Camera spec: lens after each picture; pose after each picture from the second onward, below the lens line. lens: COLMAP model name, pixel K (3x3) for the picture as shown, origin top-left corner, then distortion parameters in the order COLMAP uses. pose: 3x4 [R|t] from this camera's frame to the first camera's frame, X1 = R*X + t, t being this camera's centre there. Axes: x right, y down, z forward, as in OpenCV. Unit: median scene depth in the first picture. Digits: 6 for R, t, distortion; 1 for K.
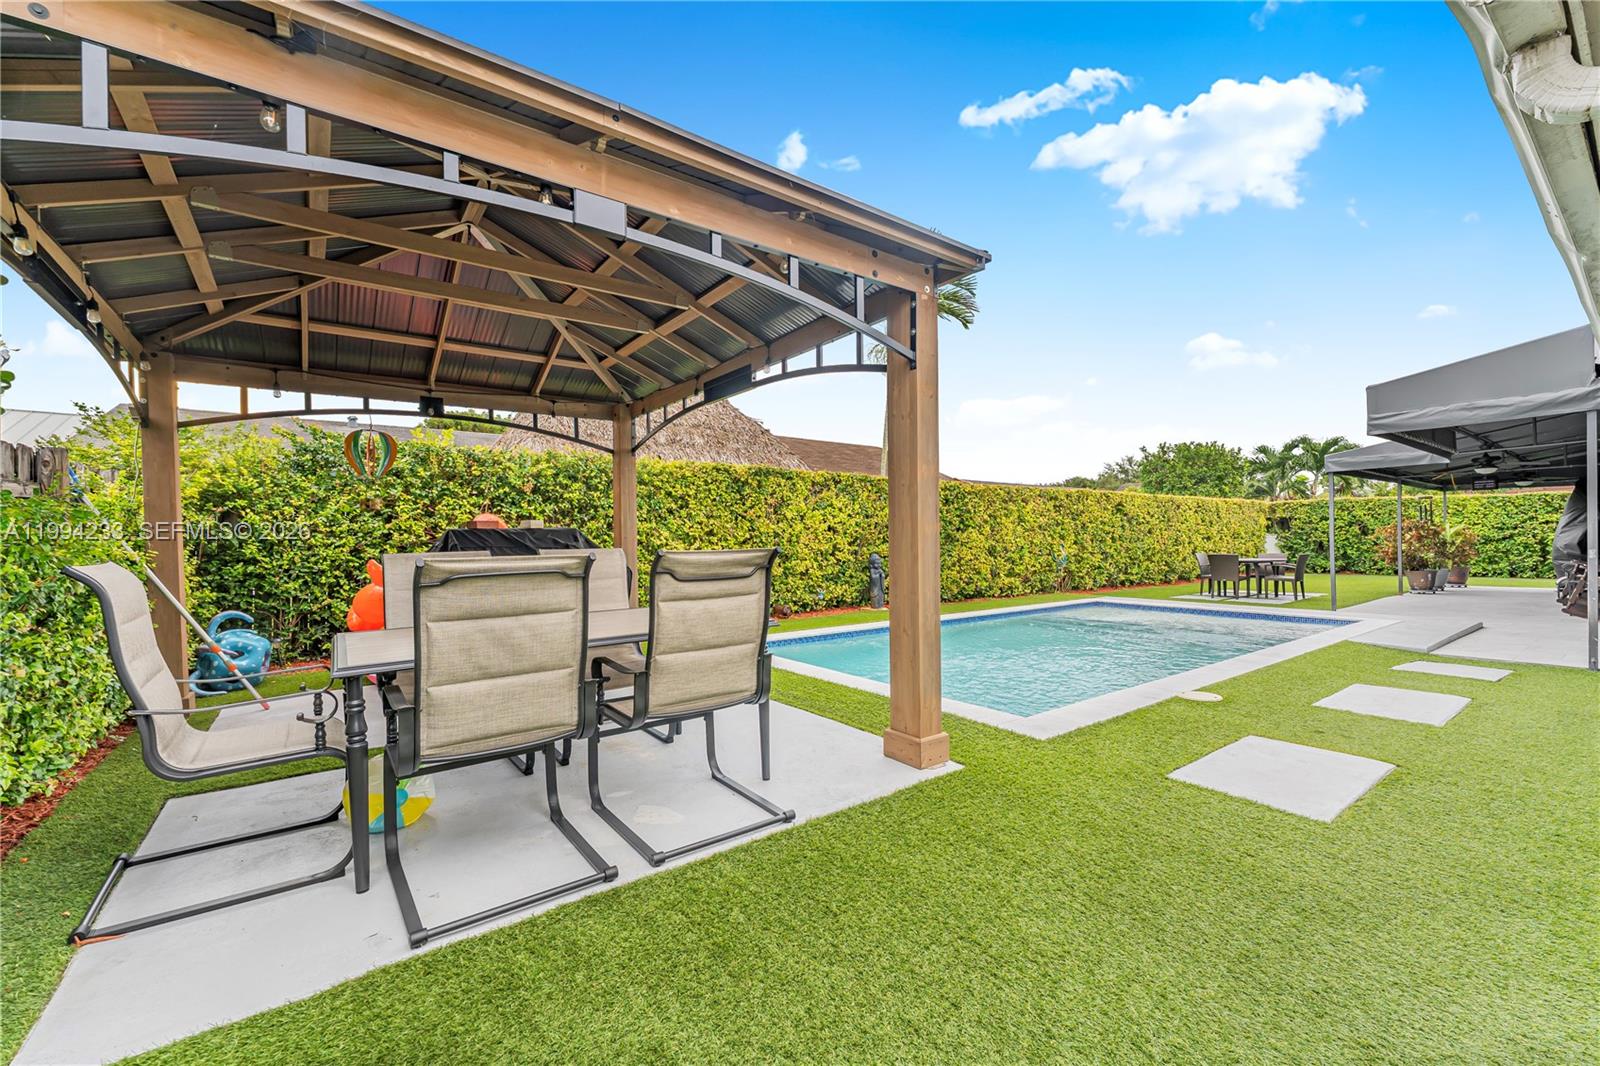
lens RADIAL K [[650.3, 0, 796.4], [0, 650.3, 542.0], [0, 0, 1]] dist [0.002107, 0.000037]
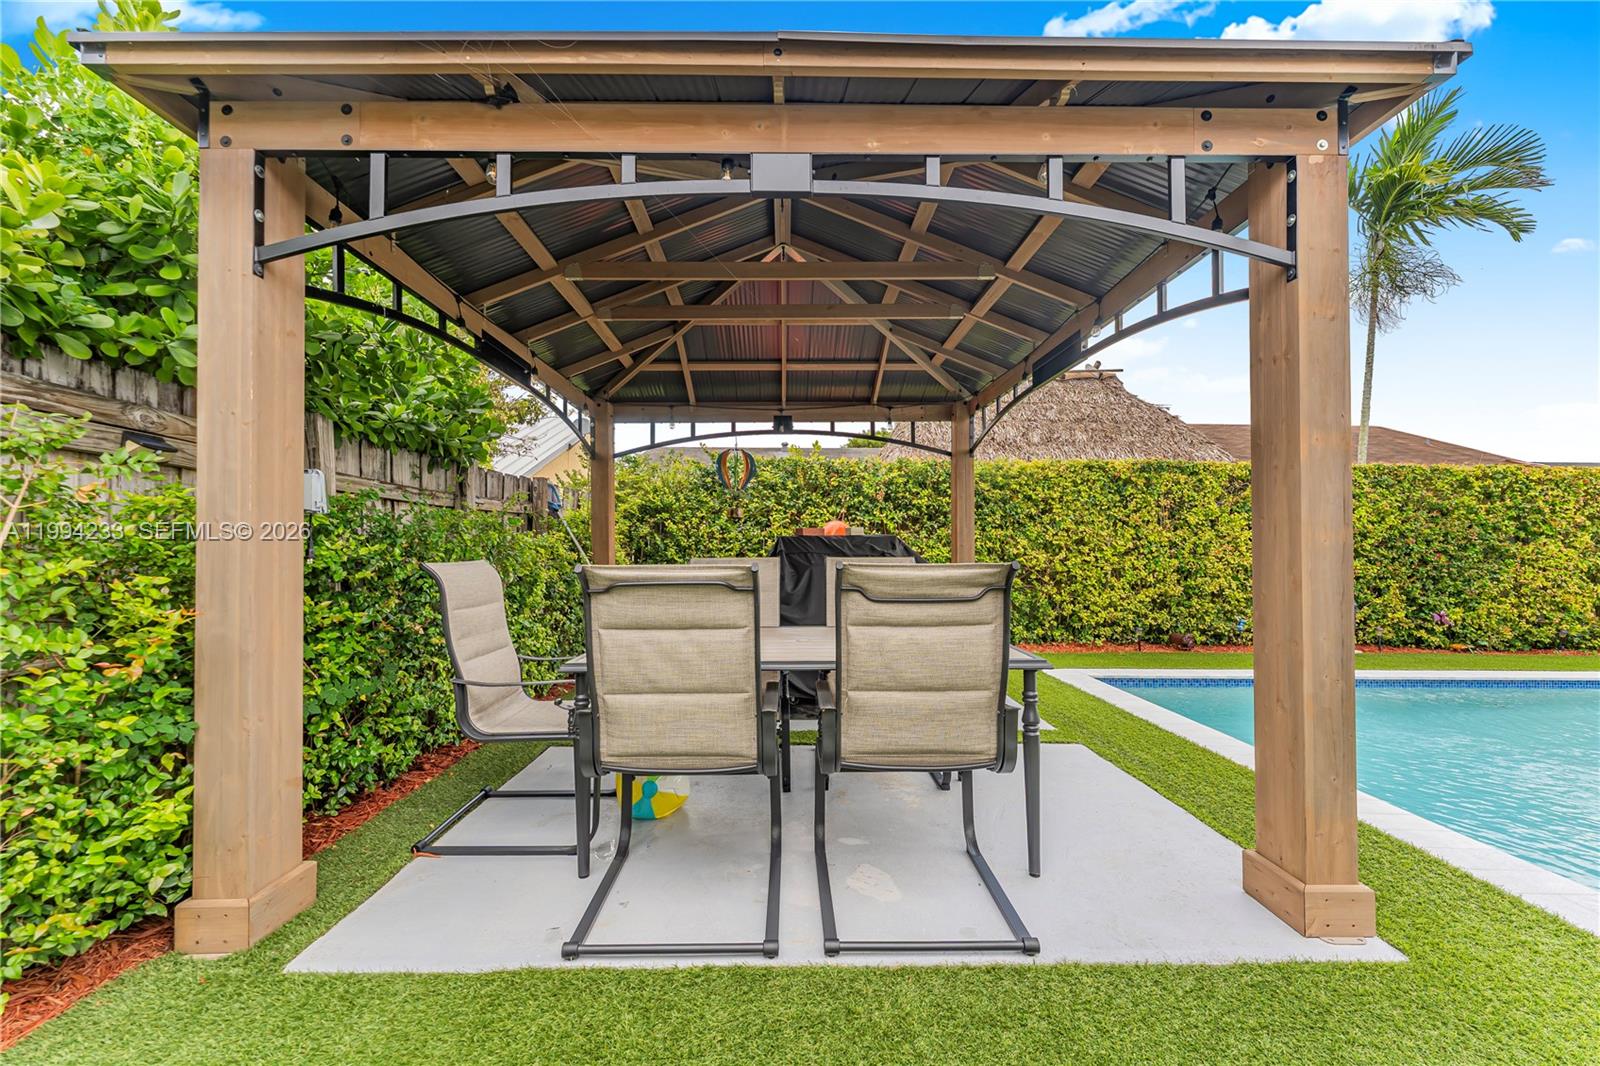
lens RADIAL K [[644.7, 0, 795.9], [0, 644.7, 535.6], [0, 0, 1]] dist [0.000442, -0.000198]
pose [[0.810908, 0.002338, -0.585169, 0.103941], [-0.015137, 0.999741, -0.016981, -0.002920], [0.584978, 0.022628, 0.810733, 0.153241]]
